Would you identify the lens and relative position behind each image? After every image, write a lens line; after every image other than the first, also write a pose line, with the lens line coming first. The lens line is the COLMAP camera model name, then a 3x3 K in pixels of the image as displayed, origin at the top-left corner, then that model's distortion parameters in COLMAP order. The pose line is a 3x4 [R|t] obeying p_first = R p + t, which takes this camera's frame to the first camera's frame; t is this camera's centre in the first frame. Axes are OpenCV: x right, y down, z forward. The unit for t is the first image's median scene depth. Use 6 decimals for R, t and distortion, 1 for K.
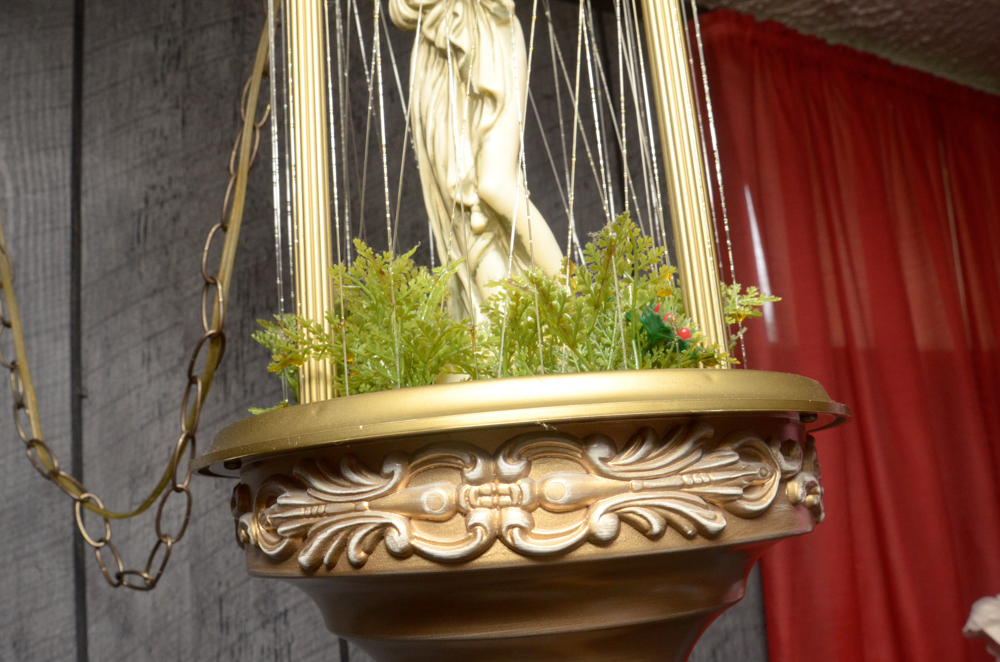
lens RADIAL K [[1008.9, 0, 500.0], [0, 1008.9, 331.0], [0, 0, 1]] dist [-0.153510, 0.126239]
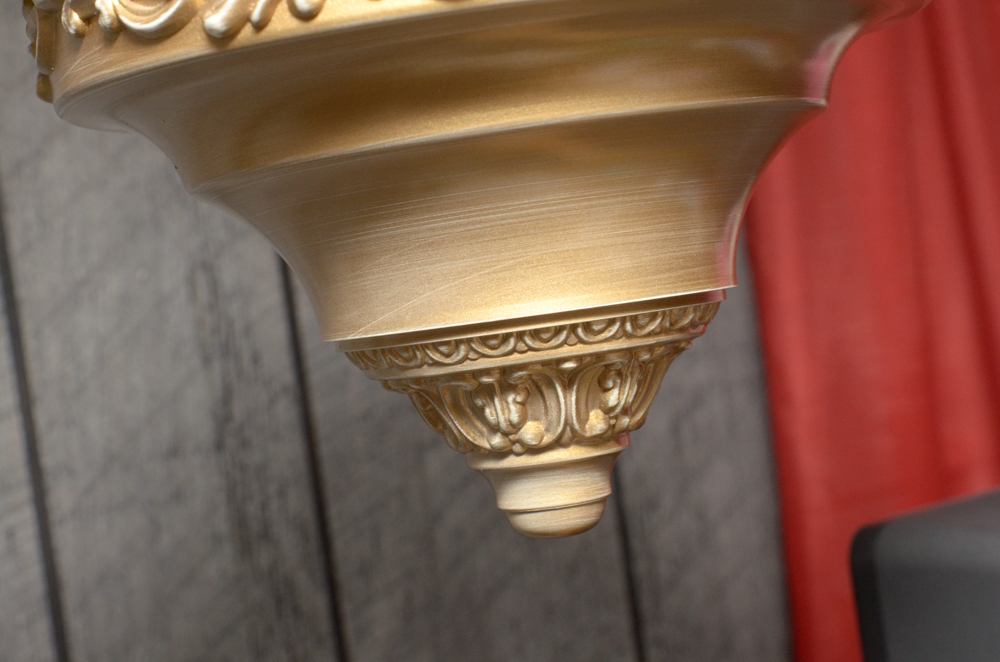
lens RADIAL K [[2163.8, 0, 500.0], [0, 2163.8, 331.0], [0, 0, 1]] dist [0.012678, 0.027093]
pose [[0.983659, -0.054515, 0.171593, -0.254148], [0.024197, 0.984440, 0.174046, 0.176098], [-0.178411, -0.167050, 0.969672, -0.439079]]
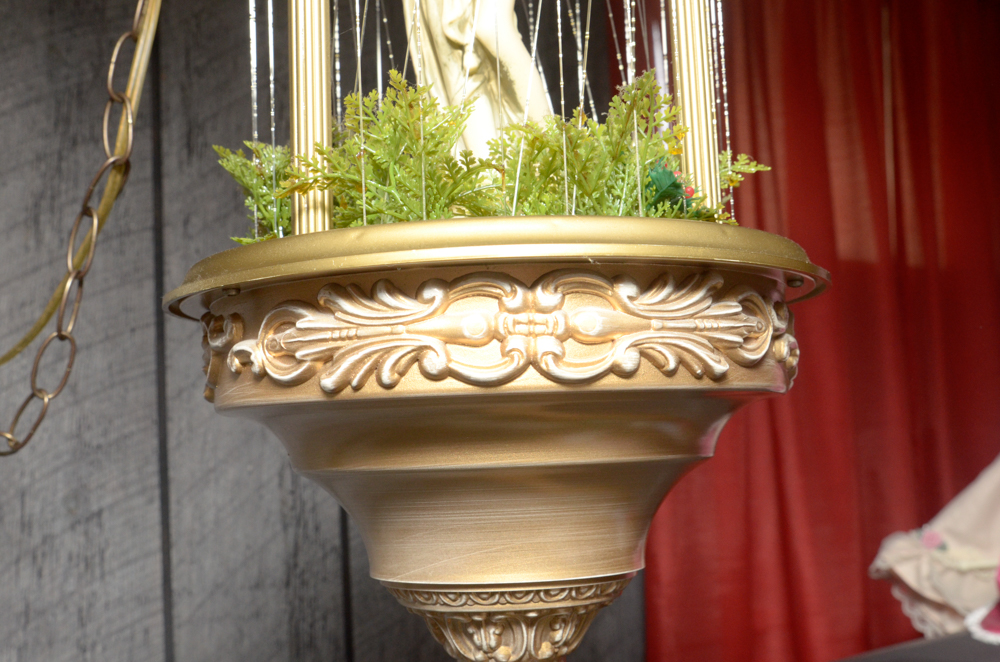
lens RADIAL K [[1387.5, 0, 500.0], [0, 1387.5, 331.0], [0, 0, 1]] dist [-0.090178, 0.052865]
pose [[0.979713, 0.061745, 0.190659, -0.281212], [-0.077325, 0.994152, 0.075385, 0.054523], [-0.184890, -0.088599, 0.978757, -0.389062]]
